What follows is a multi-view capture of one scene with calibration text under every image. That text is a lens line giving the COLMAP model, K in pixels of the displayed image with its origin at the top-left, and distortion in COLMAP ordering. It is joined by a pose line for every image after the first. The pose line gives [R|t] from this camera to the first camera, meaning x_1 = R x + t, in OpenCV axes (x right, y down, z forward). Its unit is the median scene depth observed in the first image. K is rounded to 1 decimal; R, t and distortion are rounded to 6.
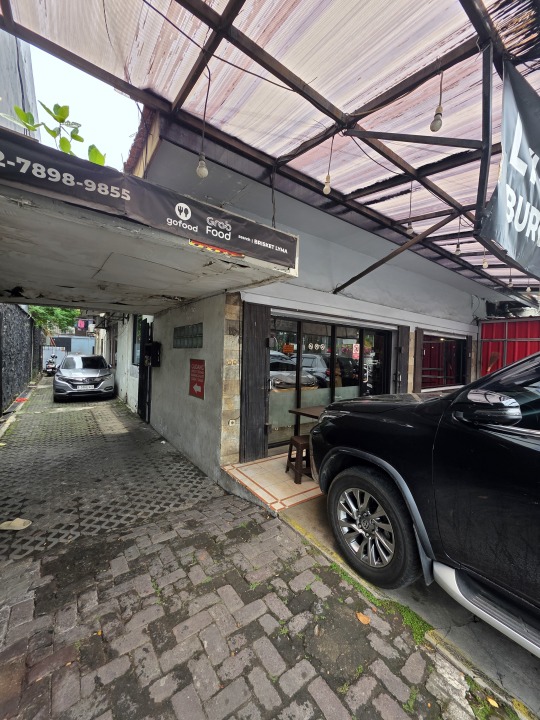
lens RADIAL K [[284.7, 0, 271.9], [0, 284.7, 361.6], [0, 0, 1]] dist [0.000217, -0.000245]
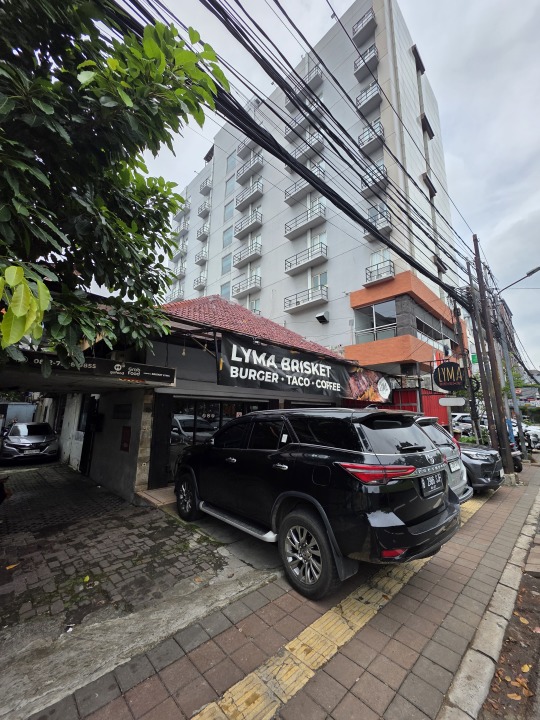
lens RADIAL K [[284.7, 0, 270.3], [0, 284.7, 360.5], [0, 0, 1]] dist [0.000217, -0.000245]
pose [[0.988834, 0.005842, 0.148908, 0.457155], [0.025537, 0.977808, -0.207942, -0.026492], [-0.146818, 0.209423, 0.966740, -1.161703]]
